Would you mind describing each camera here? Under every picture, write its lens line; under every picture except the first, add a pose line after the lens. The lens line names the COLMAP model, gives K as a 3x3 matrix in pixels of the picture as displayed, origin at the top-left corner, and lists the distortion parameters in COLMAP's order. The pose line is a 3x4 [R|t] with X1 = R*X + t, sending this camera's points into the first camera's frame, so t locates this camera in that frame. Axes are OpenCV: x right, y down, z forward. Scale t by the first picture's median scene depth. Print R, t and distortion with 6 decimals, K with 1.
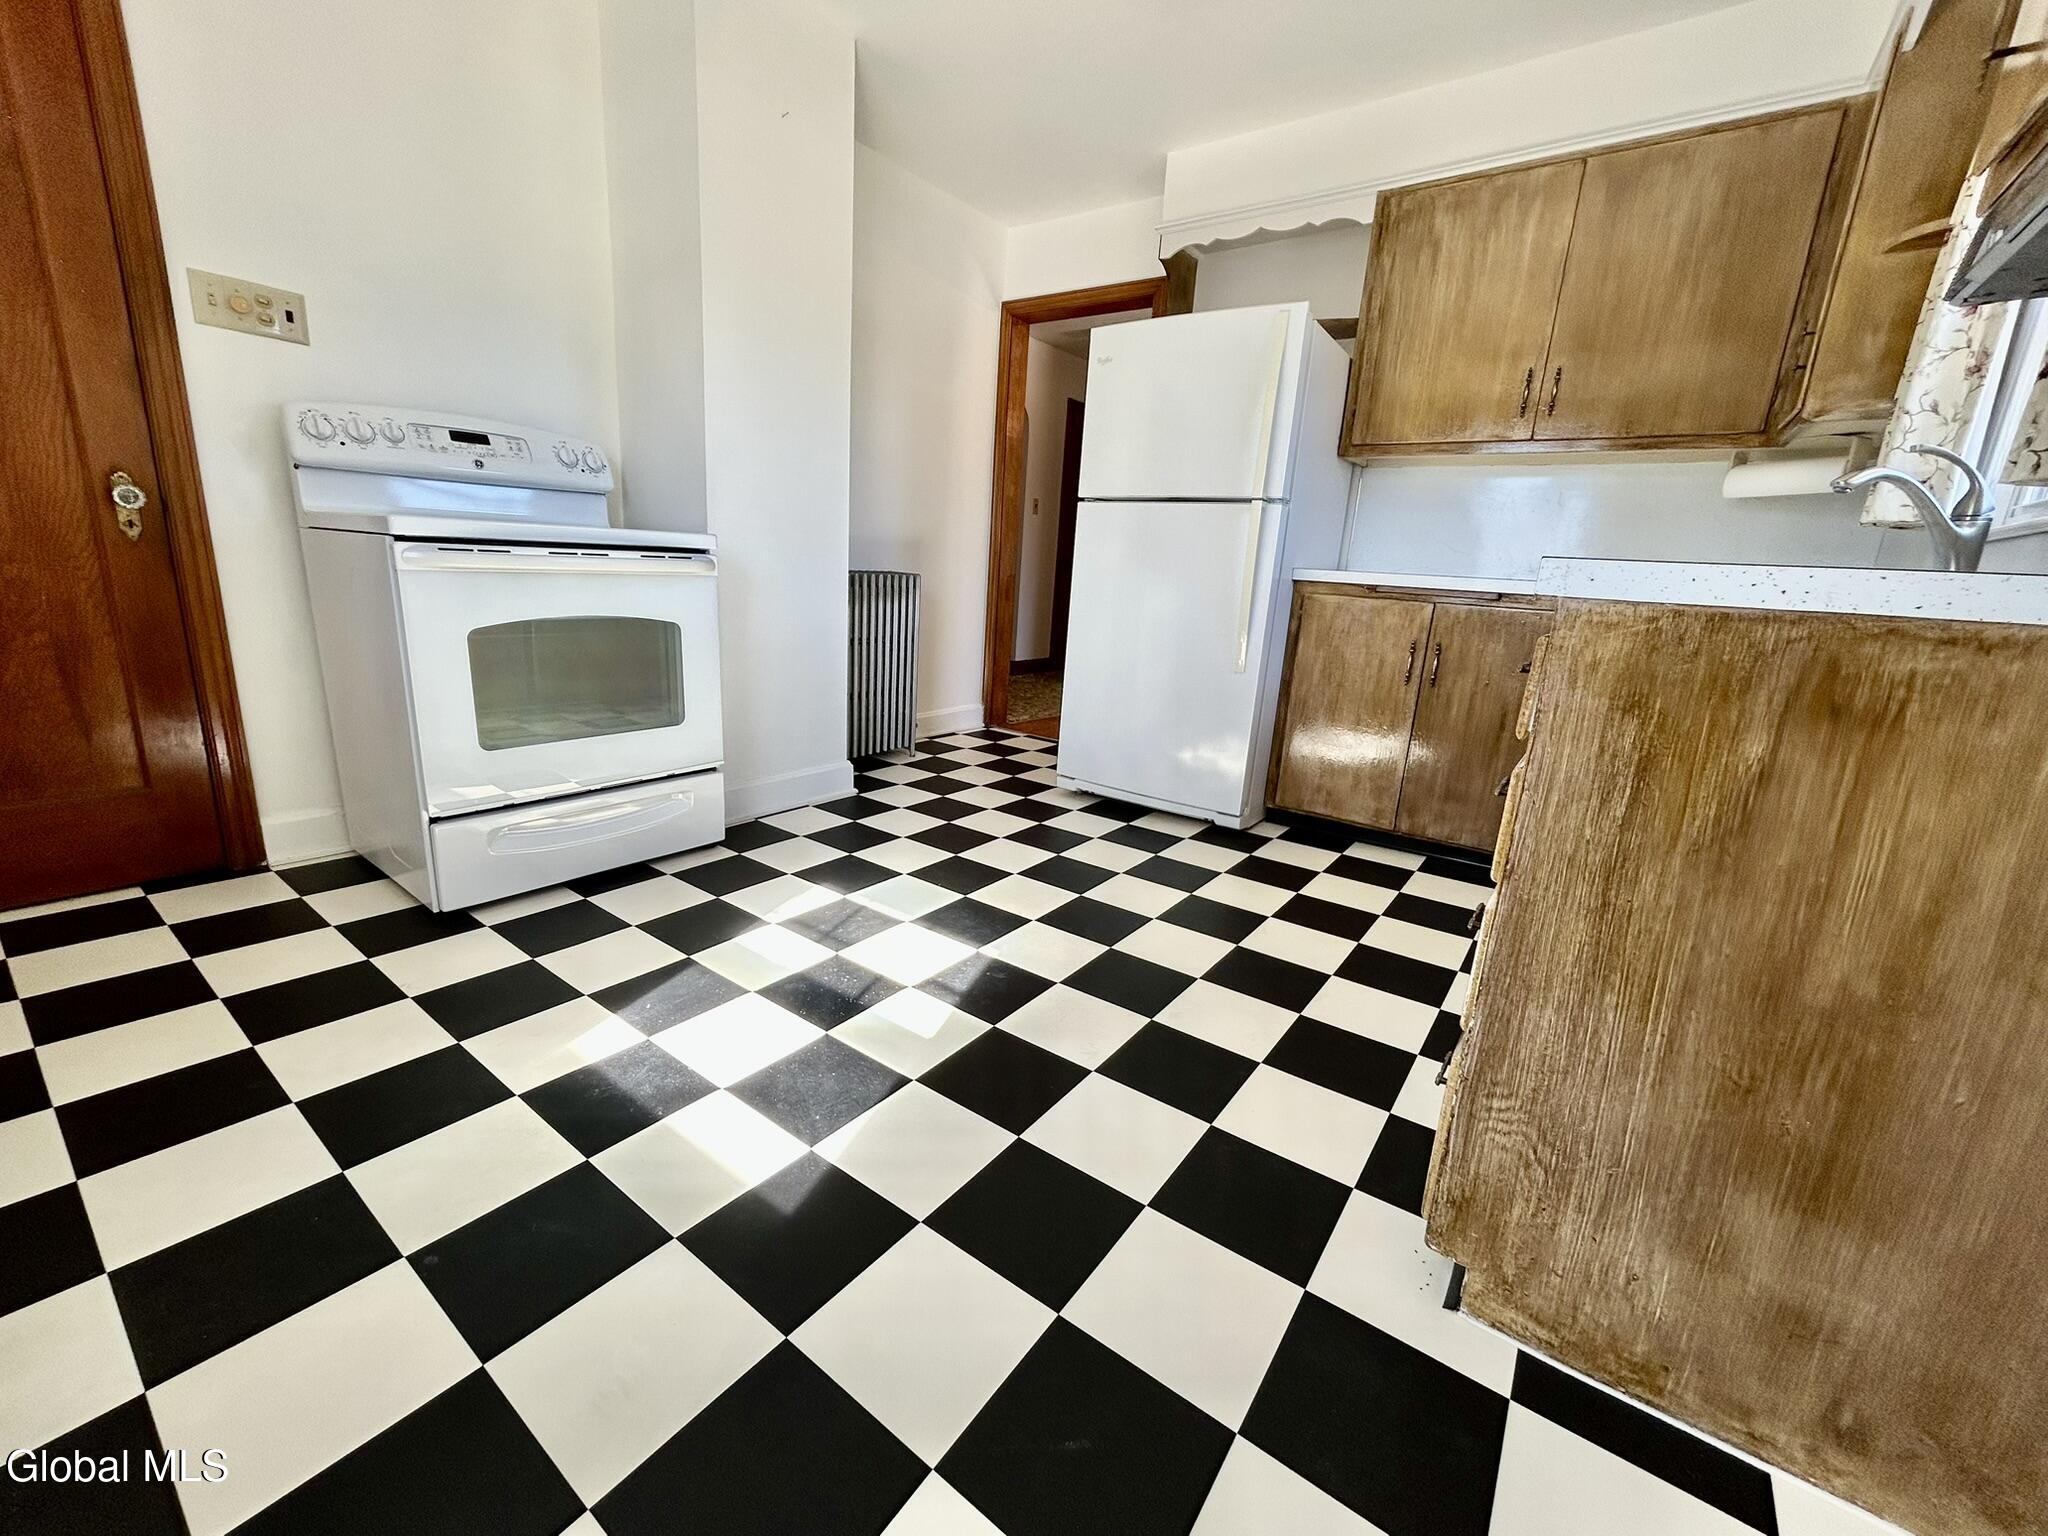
lens RADIAL K [[819.6, 0, 1025.3], [0, 819.6, 764.2], [0, 0, 1]] dist [0.001309, 0.000373]
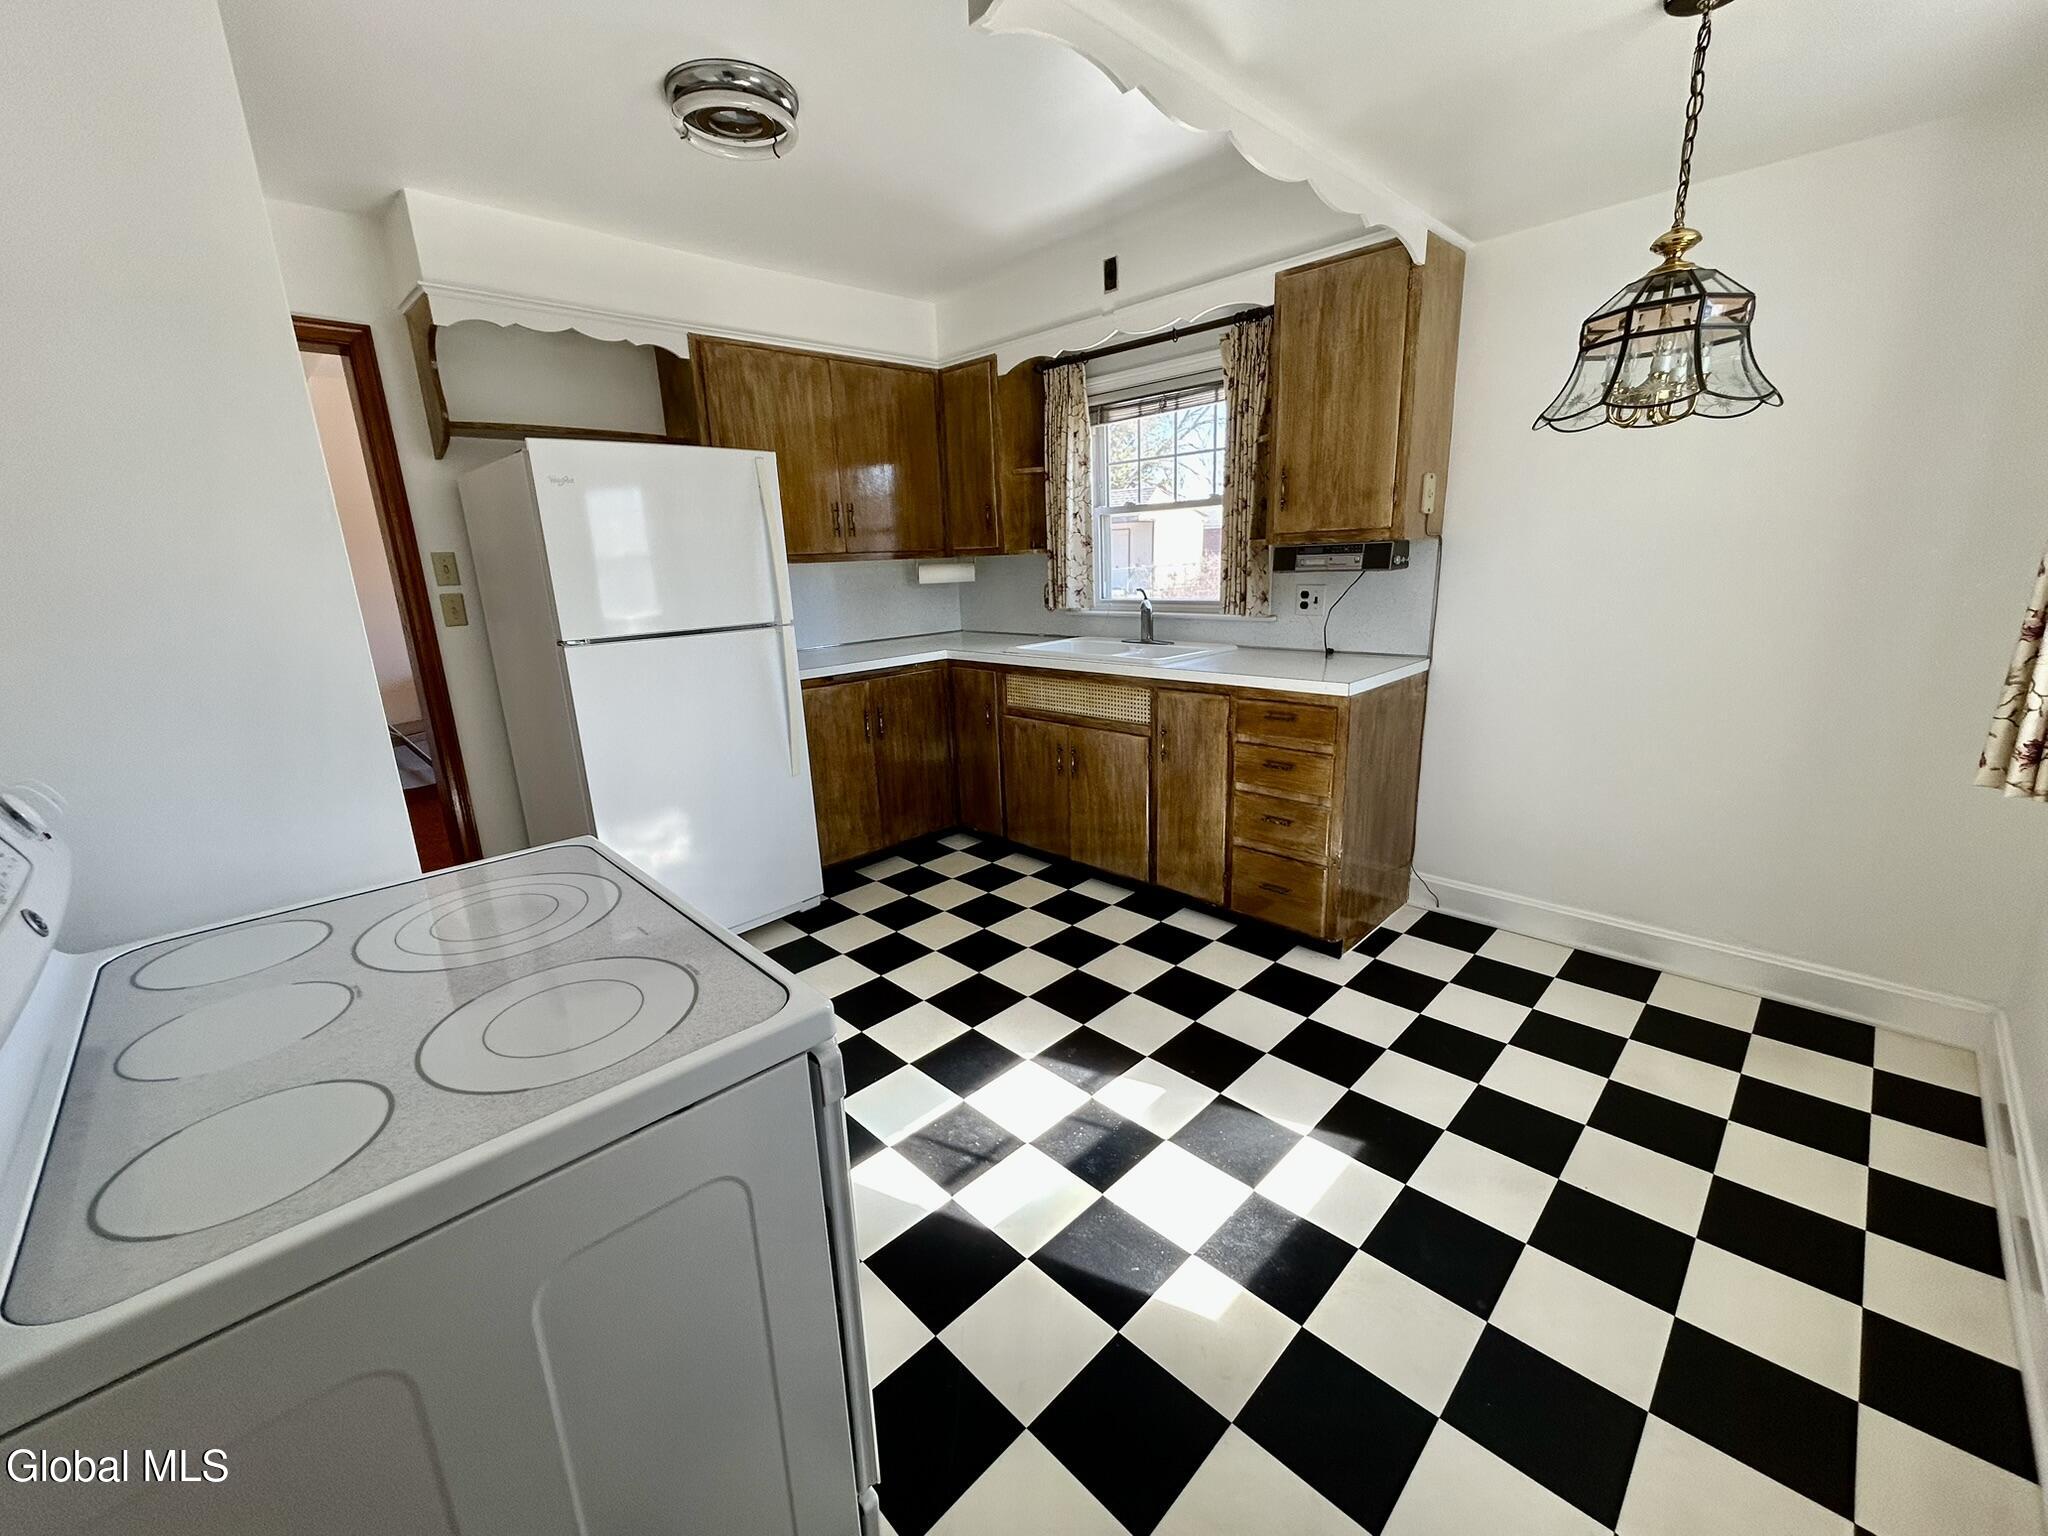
lens RADIAL K [[819.6, 0, 1020.2], [0, 819.6, 762.6], [0, 0, 1]] dist [0.001309, 0.000373]
pose [[0.165151, -0.310184, 0.936222, -1.111587], [0.282472, 0.924367, 0.256427, -0.507597], [-0.944952, 0.222107, 0.240278, 0.700802]]
